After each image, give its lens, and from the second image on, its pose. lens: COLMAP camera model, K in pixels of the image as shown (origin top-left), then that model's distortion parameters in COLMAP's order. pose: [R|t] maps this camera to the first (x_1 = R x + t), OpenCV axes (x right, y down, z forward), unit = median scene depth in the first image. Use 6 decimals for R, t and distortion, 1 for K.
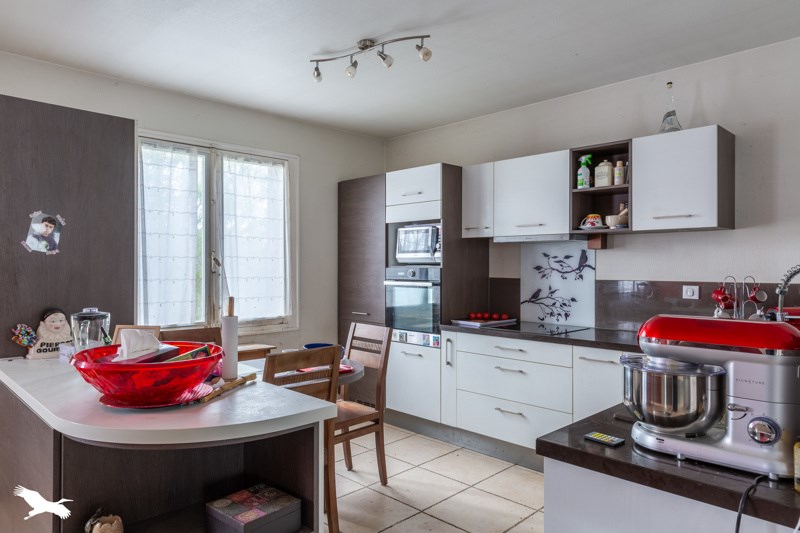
lens RADIAL K [[528.0, 0, 398.1], [0, 528.0, 267.0], [0, 0, 1]] dist [-0.012563, -0.002000]
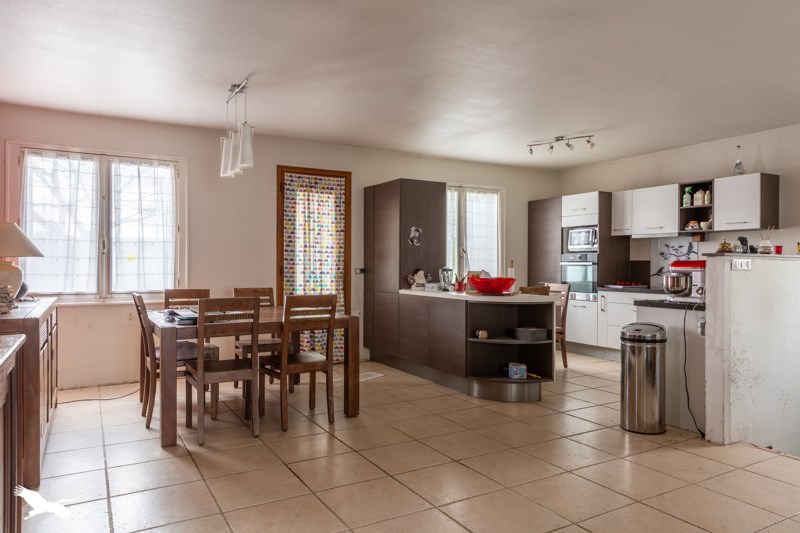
lens RADIAL K [[528.0, 0, 386.4], [0, 528.0, 265.7], [0, 0, 1]] dist [-0.012563, -0.002000]
pose [[0.958327, 0.004451, -0.285639, -0.084911], [-0.004249, 0.999990, 0.001324, 0.040606], [0.285642, -0.000055, 0.958336, -0.800921]]
